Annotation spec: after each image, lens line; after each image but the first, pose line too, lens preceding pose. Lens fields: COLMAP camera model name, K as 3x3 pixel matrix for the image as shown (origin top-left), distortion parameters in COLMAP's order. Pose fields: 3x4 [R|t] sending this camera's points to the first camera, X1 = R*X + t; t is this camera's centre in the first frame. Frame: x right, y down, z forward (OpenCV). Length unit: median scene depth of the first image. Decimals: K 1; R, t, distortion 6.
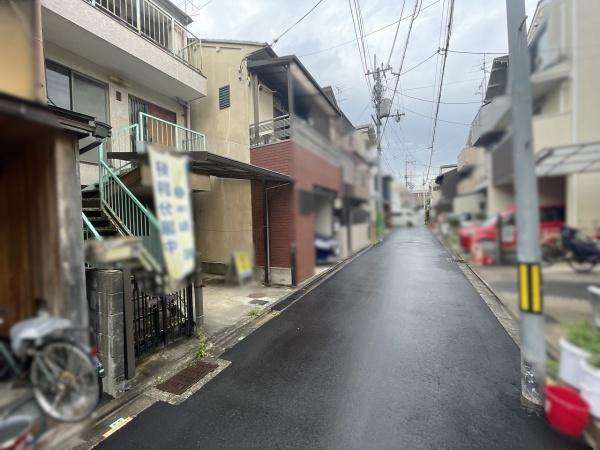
lens RADIAL K [[240.7, 0, 300.6], [0, 240.7, 221.9], [0, 0, 1]] dist [-0.004398, -0.000005]
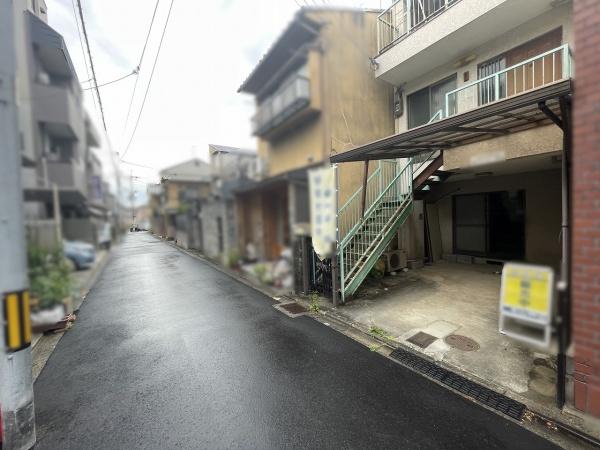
lens RADIAL K [[240.7, 0, 299.9], [0, 240.7, 224.7], [0, 0, 1]] dist [-0.004398, -0.000005]
pose [[-0.479835, 0.082317, -0.873489, 0.505672], [0.042026, 0.996603, 0.070833, -0.032776], [0.876352, -0.002721, -0.481664, 0.986577]]
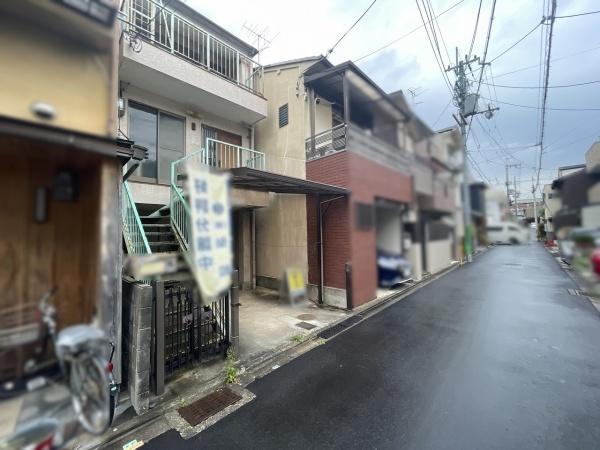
lens RADIAL K [[240.7, 0, 301.1], [0, 240.7, 222.5], [0, 0, 1]] dist [-0.004398, -0.000005]
pose [[0.954374, -0.006703, -0.298539, 0.082242], [-0.010210, 0.998431, -0.055056, -0.008166], [0.298439, 0.055592, 0.952808, 0.094076]]
